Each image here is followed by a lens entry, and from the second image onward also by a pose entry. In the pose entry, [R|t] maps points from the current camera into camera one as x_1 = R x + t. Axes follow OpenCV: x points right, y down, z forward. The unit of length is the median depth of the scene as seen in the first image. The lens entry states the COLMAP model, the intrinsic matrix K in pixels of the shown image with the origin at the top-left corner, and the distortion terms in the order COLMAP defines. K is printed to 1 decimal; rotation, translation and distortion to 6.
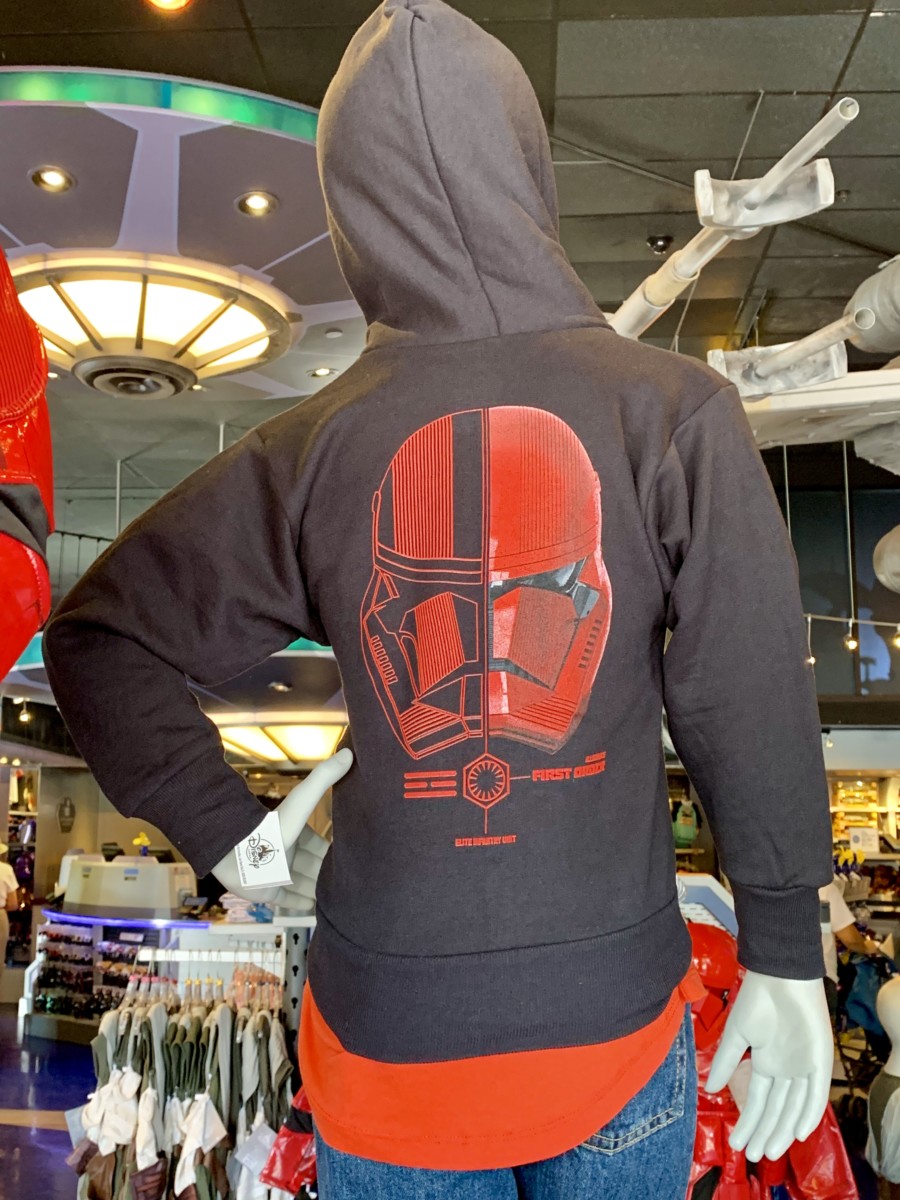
lens RADIAL K [[1417.4, 0, 450.0], [0, 1417.4, 600.0], [0, 0, 1]] dist [0.145161, -0.344207]
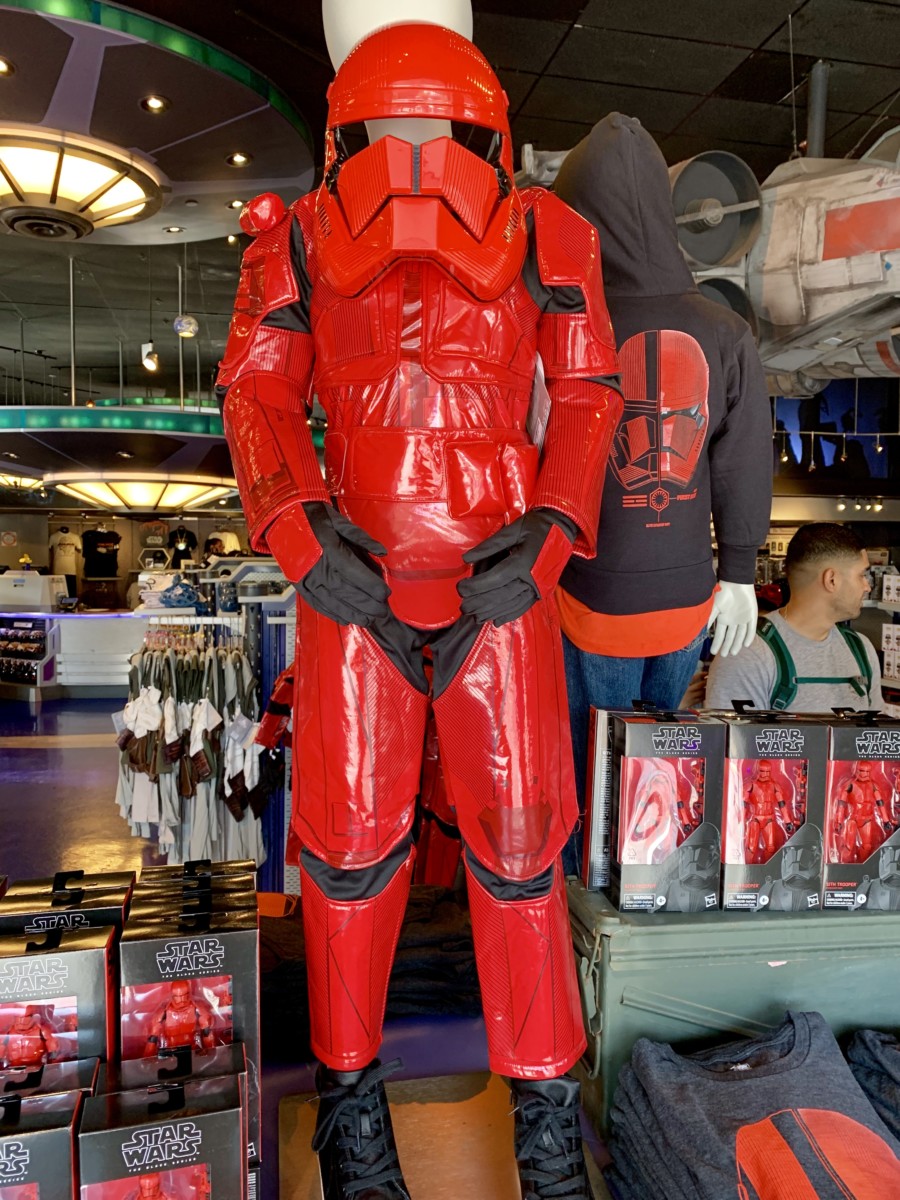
lens RADIAL K [[972.4, 0, 450.0], [0, 972.4, 600.0], [0, 0, 1]] dist [0.032210, 0.001165]
pose [[0.959936, -0.016739, 0.279719, -0.206668], [-0.039919, 0.979865, 0.195630, -0.002699], [-0.277361, -0.198958, 0.939940, -0.119885]]
